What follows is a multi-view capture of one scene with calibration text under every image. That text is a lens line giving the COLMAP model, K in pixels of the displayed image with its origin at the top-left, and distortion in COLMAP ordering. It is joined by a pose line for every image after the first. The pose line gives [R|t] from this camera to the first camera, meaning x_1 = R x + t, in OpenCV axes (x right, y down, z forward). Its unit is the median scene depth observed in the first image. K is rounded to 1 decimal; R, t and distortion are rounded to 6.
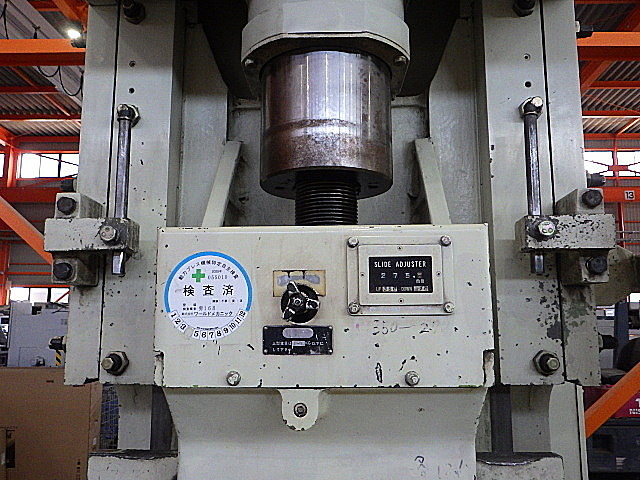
lens RADIAL K [[524.7, 0, 319.7], [0, 524.7, 243.4], [0, 0, 1]] dist [0.002629, -0.015863]
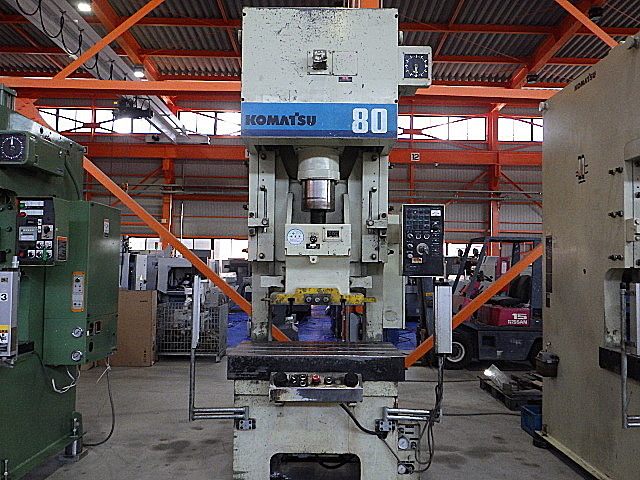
lens RADIAL K [[524.7, 0, 318.9], [0, 524.7, 245.2], [0, 0, 1]] dist [0.002629, -0.015863]
pose [[0.999167, 0.014610, 0.038092, -0.114328], [-0.018170, 0.995327, 0.094842, -0.201414], [-0.036528, -0.095455, 0.994763, -2.623741]]
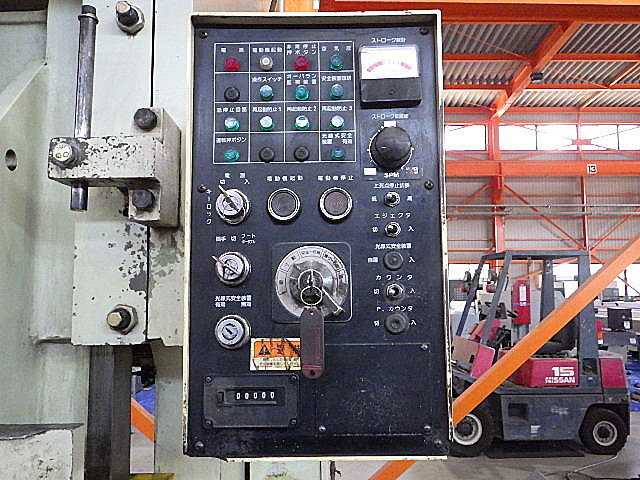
lens RADIAL K [[524.7, 0, 318.2], [0, 524.7, 242.4], [0, 0, 1]] dist [0.002629, -0.015863]
pose [[0.999300, -0.004835, 0.037098, 0.657012], [0.003182, 0.999004, 0.044496, 0.062321], [-0.037276, -0.044347, 0.998321, 0.138289]]
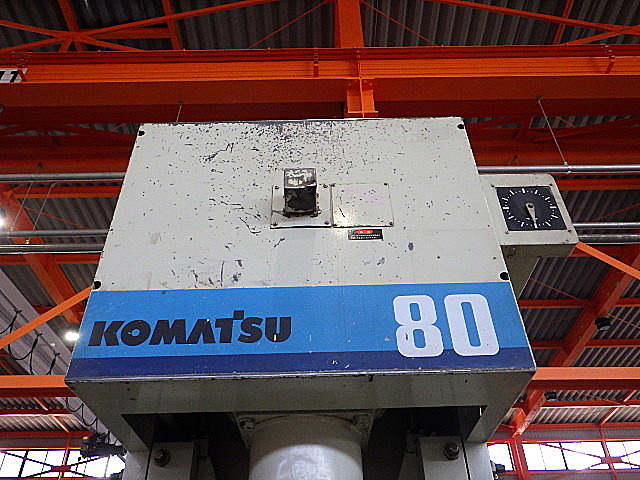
lens RADIAL K [[524.7, 0, 321.9], [0, 524.7, 243.4], [0, 0, 1]] dist [0.002629, -0.015863]
pose [[0.999367, 0.002402, 0.035487, 0.002675], [0.015860, 0.862950, -0.505041, -0.241231], [-0.031836, 0.505284, 0.862366, -0.443978]]
